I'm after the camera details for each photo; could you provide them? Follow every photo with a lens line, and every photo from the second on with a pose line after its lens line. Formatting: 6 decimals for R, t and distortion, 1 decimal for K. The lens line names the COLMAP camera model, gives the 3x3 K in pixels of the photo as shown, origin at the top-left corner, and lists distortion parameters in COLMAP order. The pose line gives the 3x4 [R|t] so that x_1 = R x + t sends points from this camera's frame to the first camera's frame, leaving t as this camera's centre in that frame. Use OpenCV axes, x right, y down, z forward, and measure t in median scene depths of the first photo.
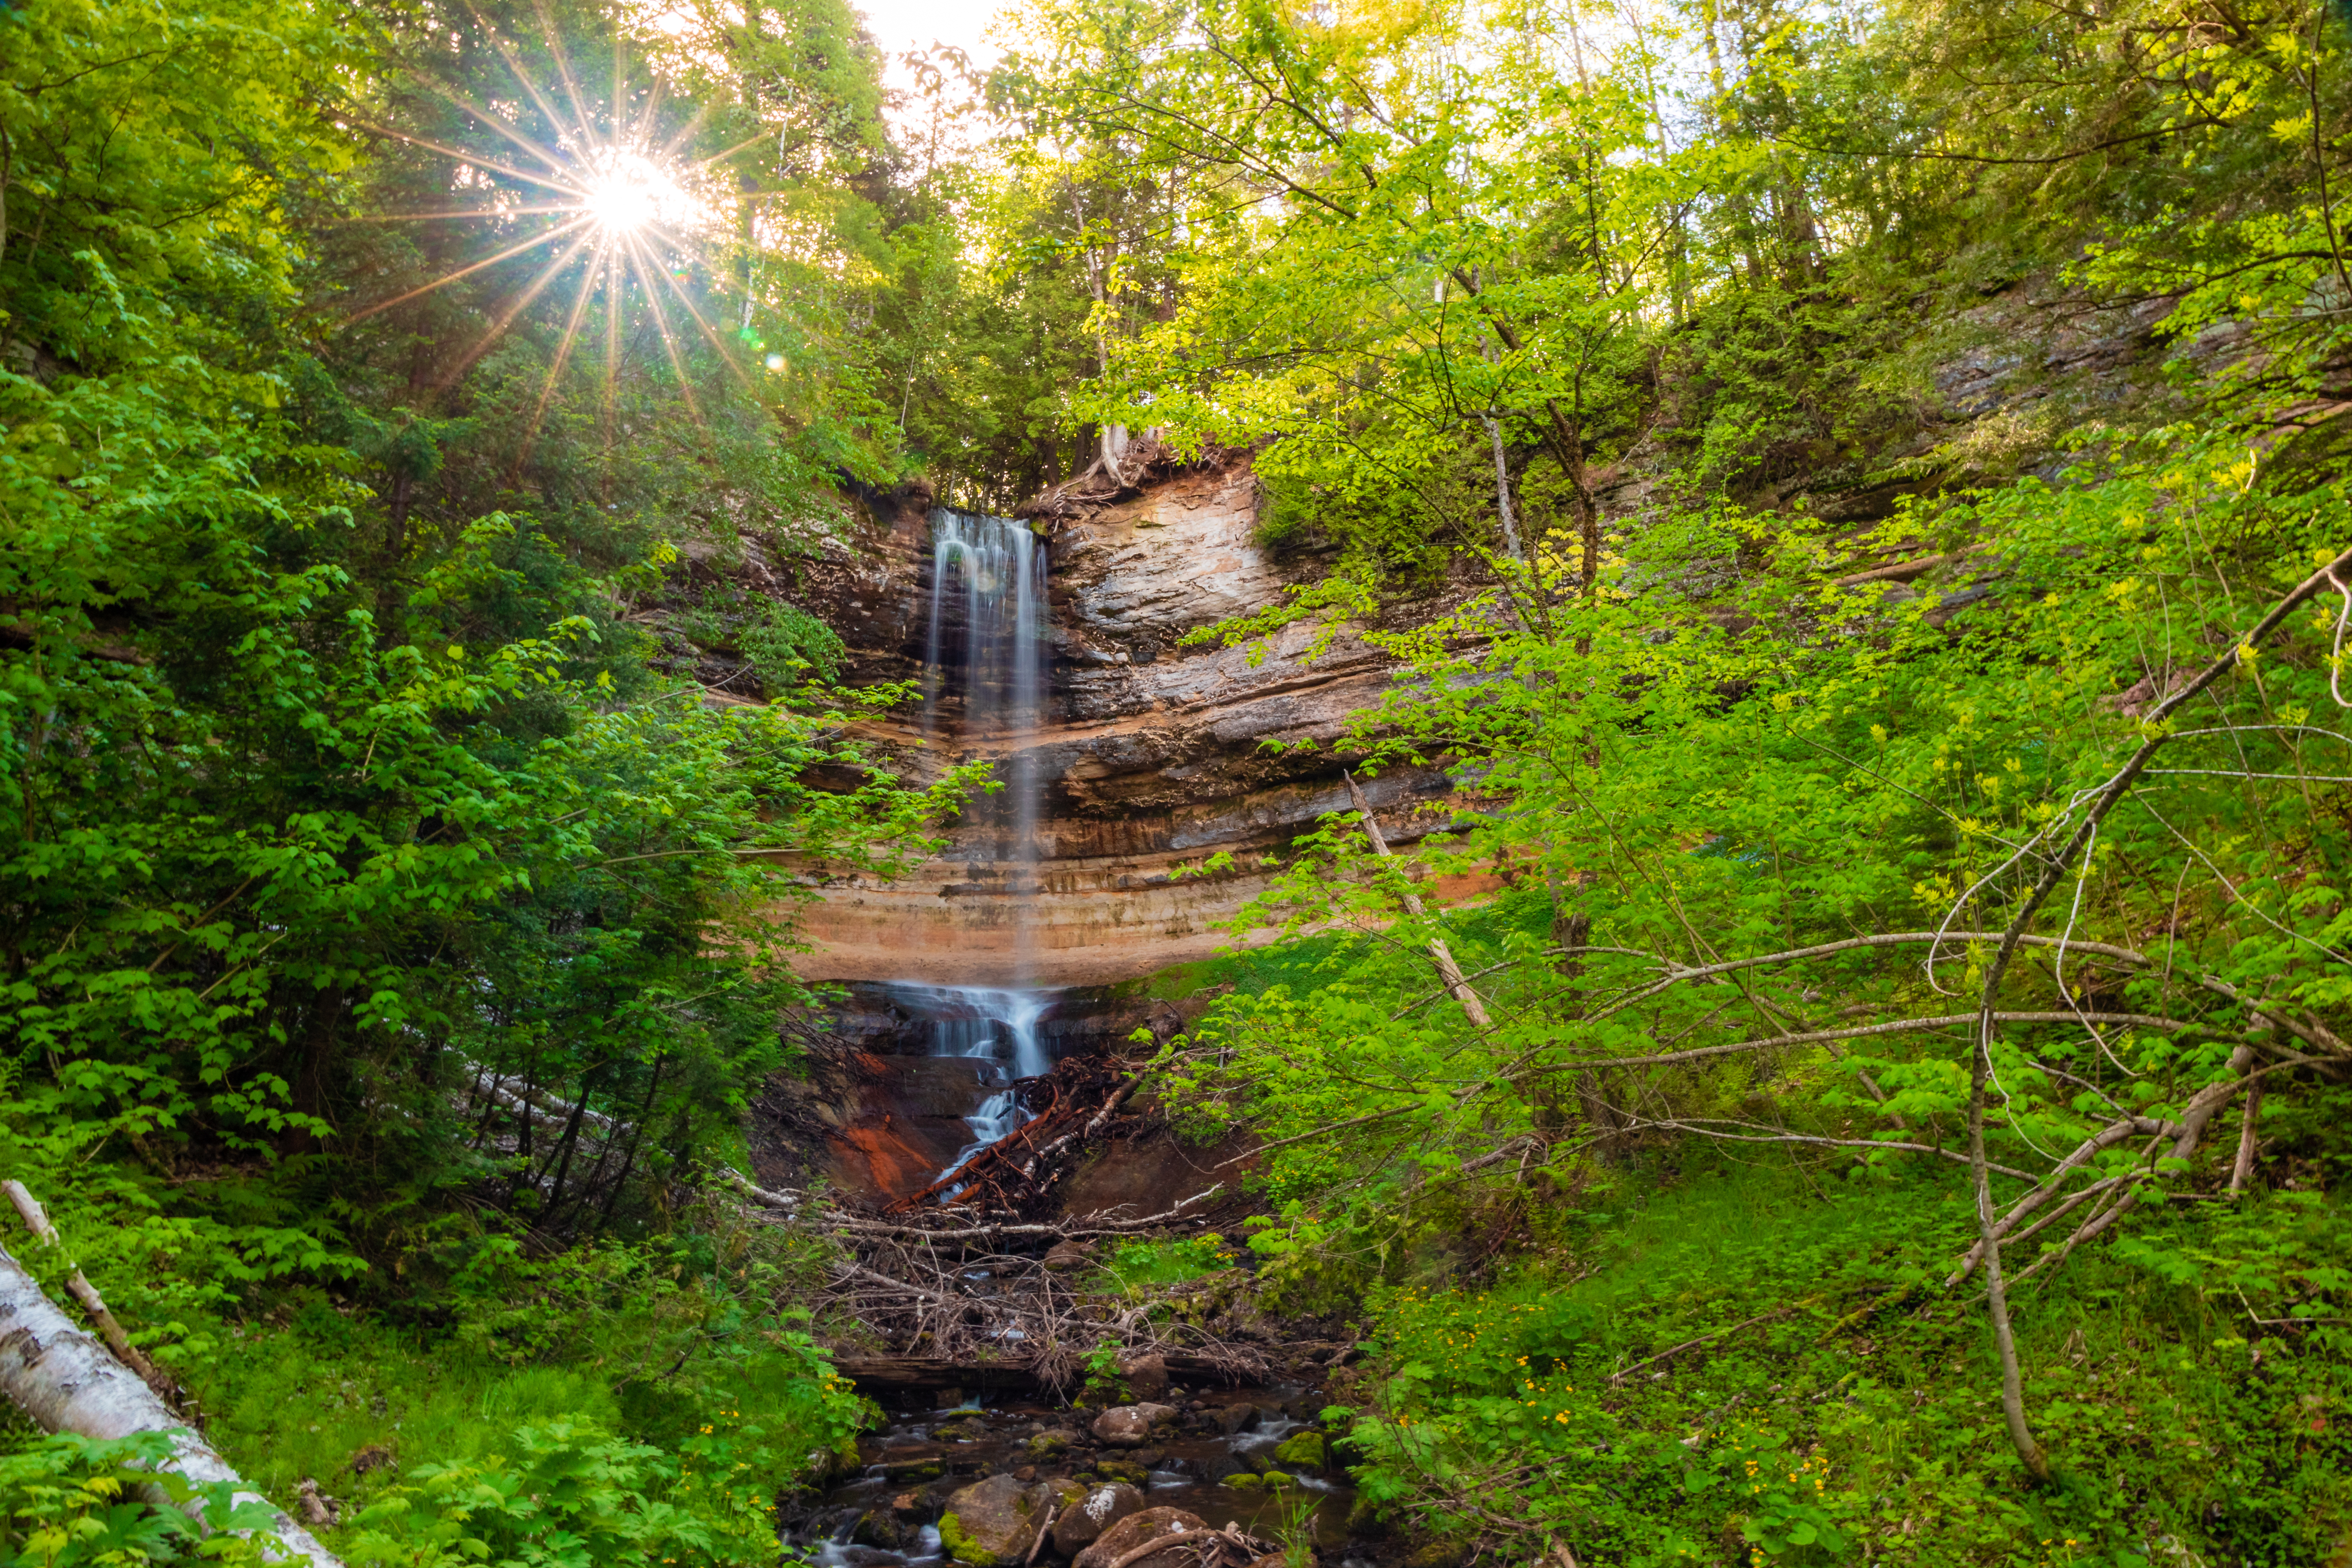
lens RADIAL K [[1596.2, 0, 1183.0], [0, 1596.2, 783.9], [0, 0, 1]] dist [0.014591, 0.005966]
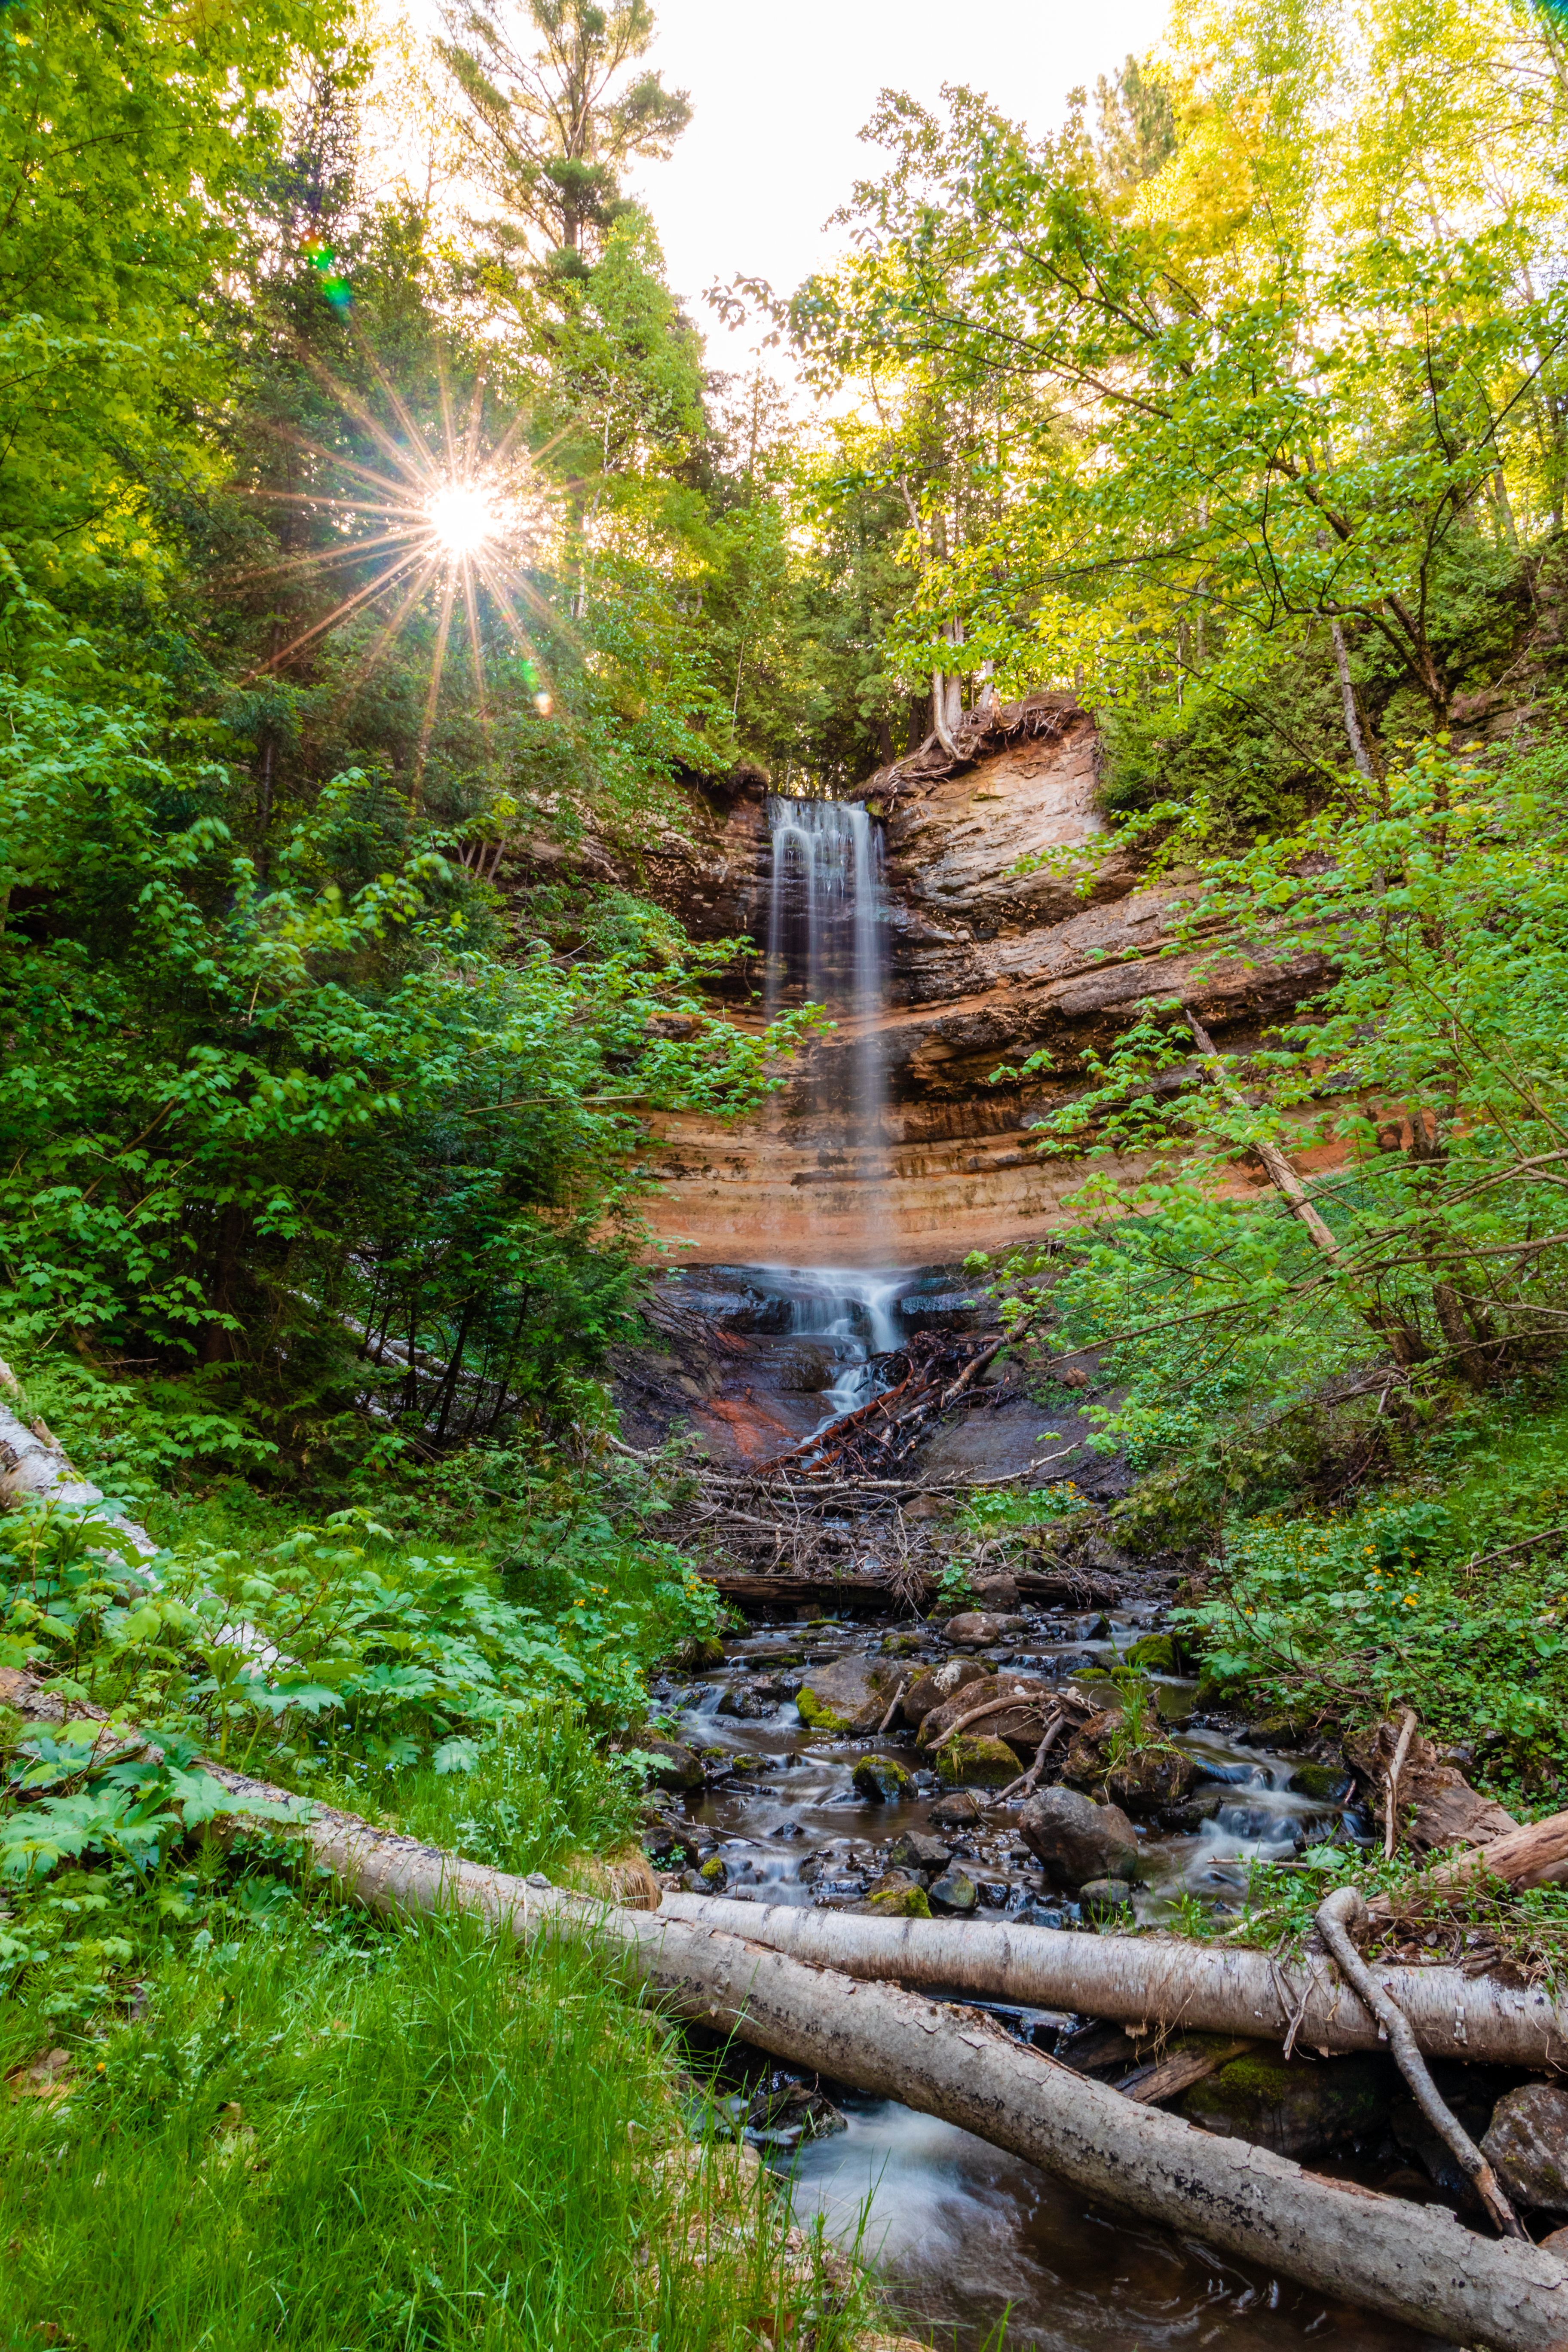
lens RADIAL K [[1611.0, 0, 780.9], [0, 1611.0, 1162.9], [0, 0, 1]] dist [0.027068, -0.003835]
pose [[0.986630, -0.034307, -0.159325, 0.005013], [0.041523, 0.998247, 0.042186, 0.015993], [0.157599, -0.048238, 0.986324, -0.009467]]
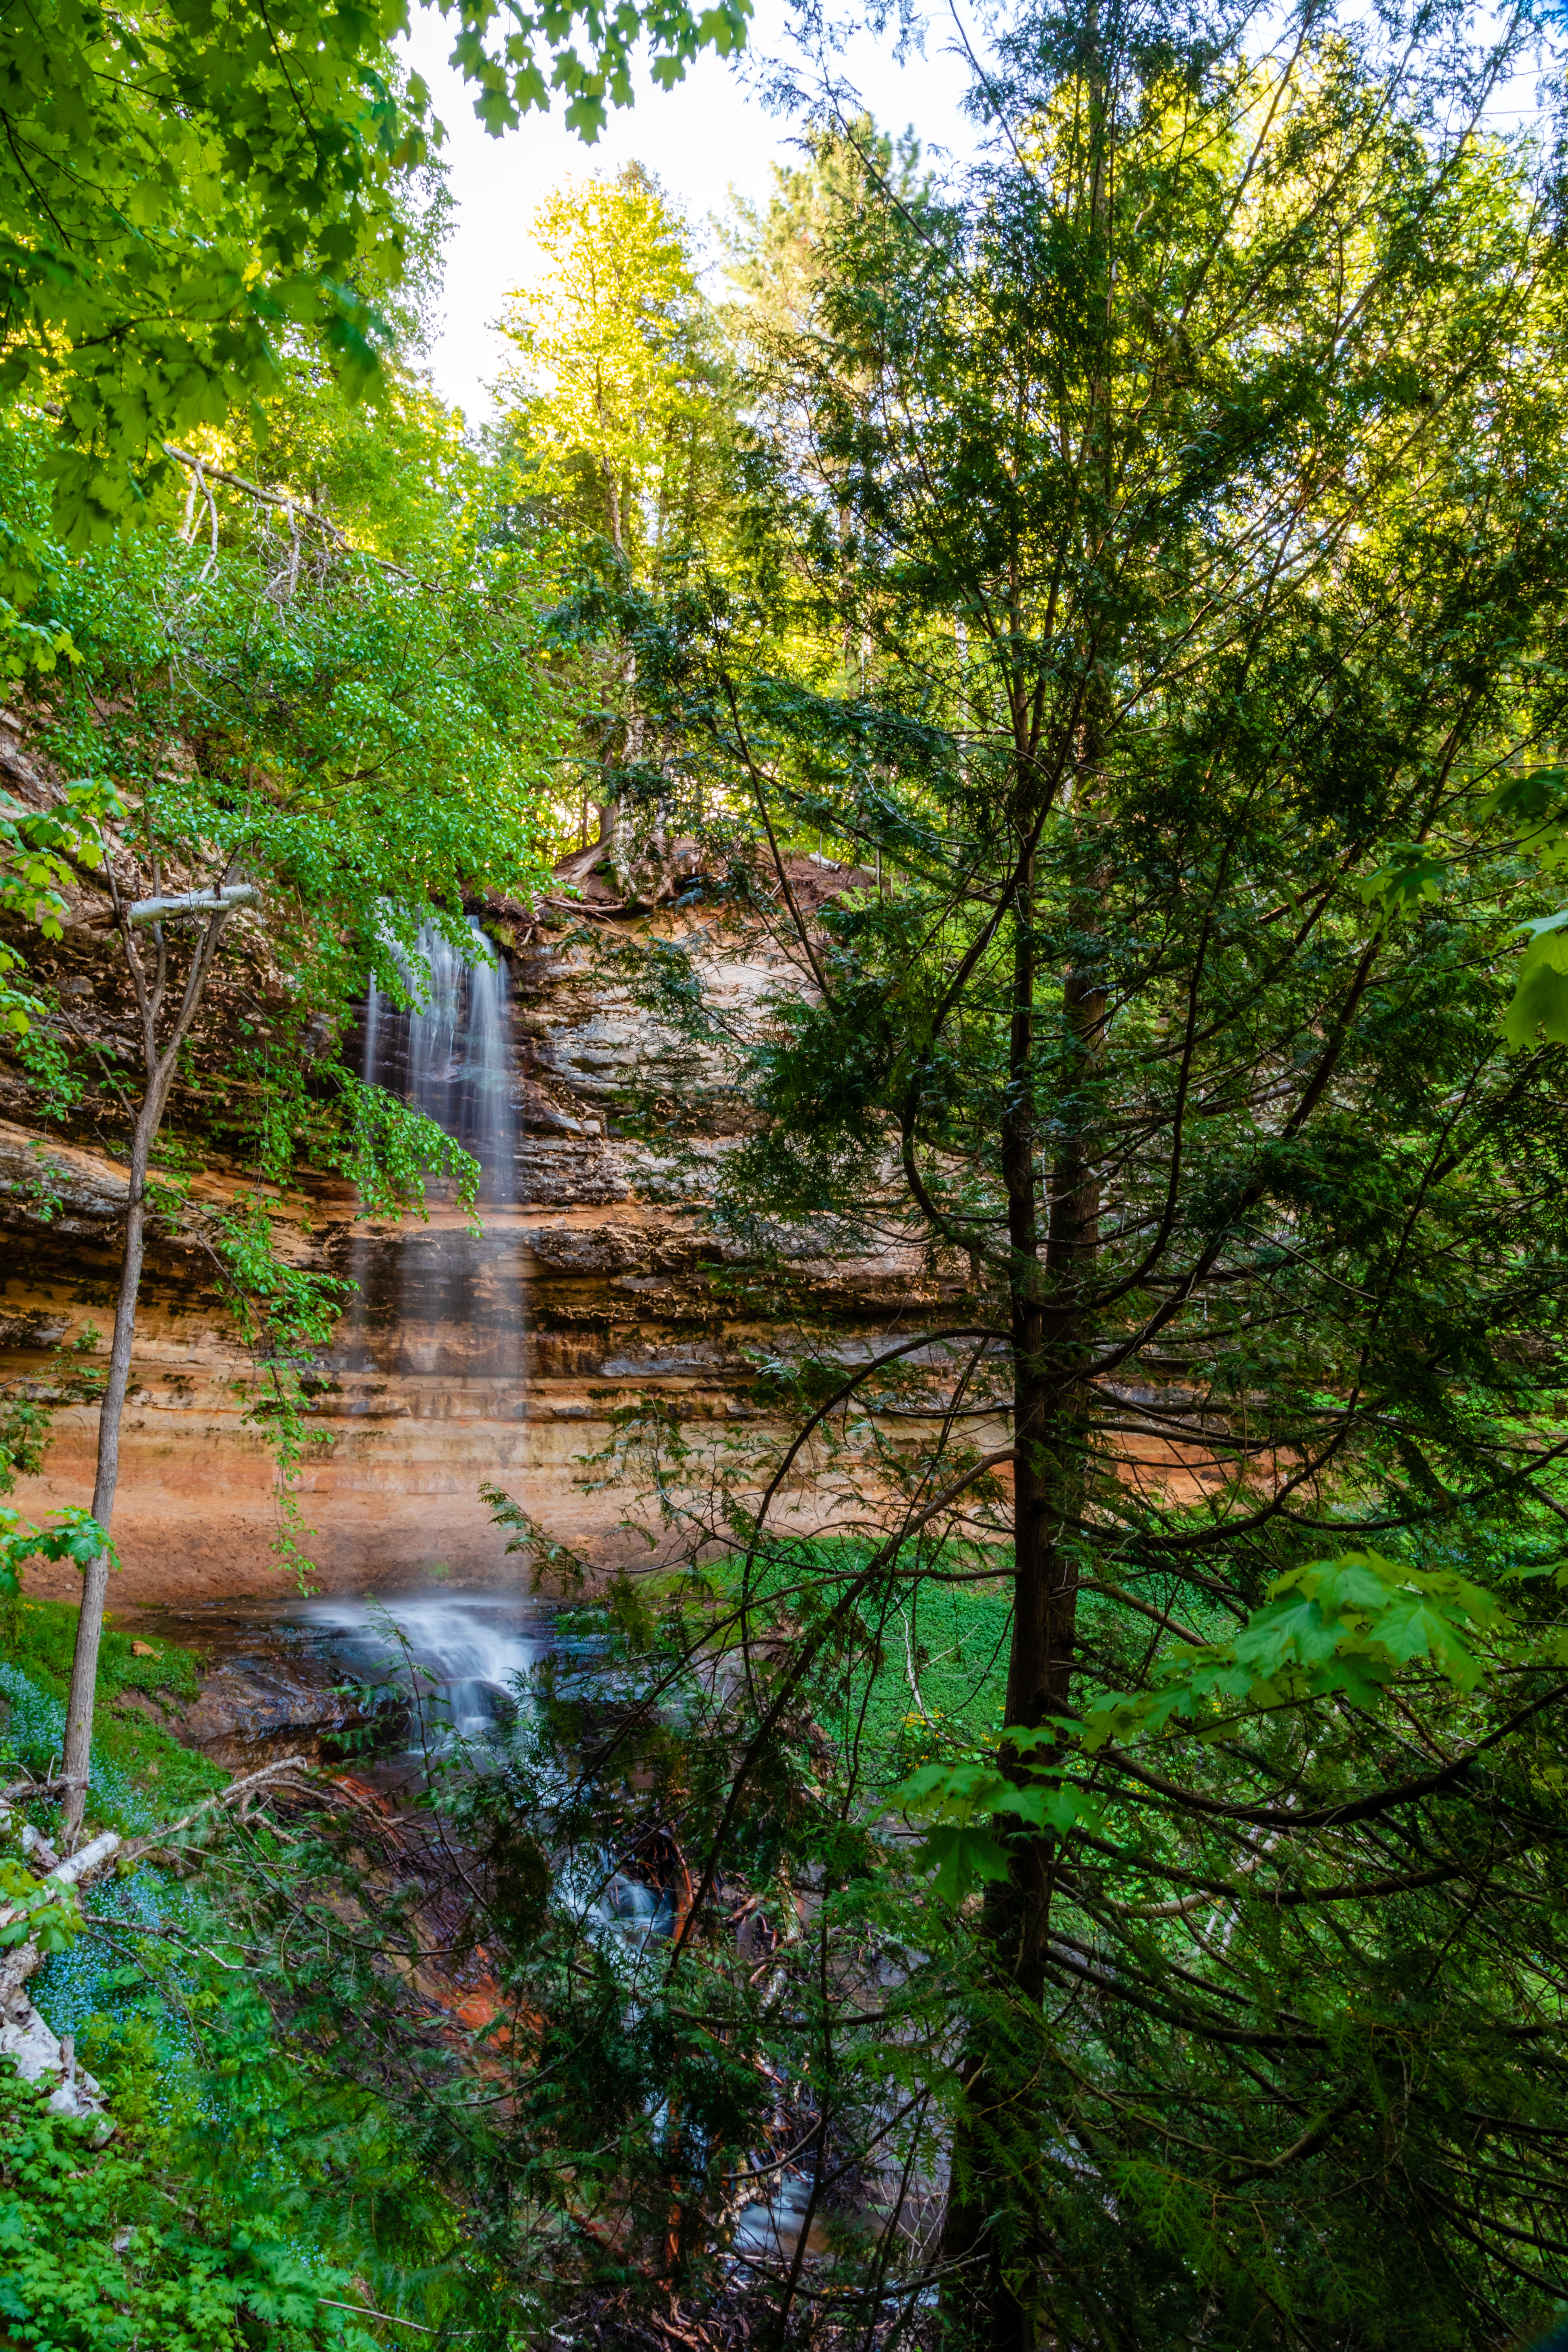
lens RADIAL K [[1611.0, 0, 780.9], [0, 1611.0, 1162.9], [0, 0, 1]] dist [0.027068, -0.003835]
pose [[0.913398, 0.101011, 0.394337, -0.275632], [-0.112833, 0.993590, 0.006840, -0.085150], [-0.391118, -0.050742, 0.918941, 0.307615]]
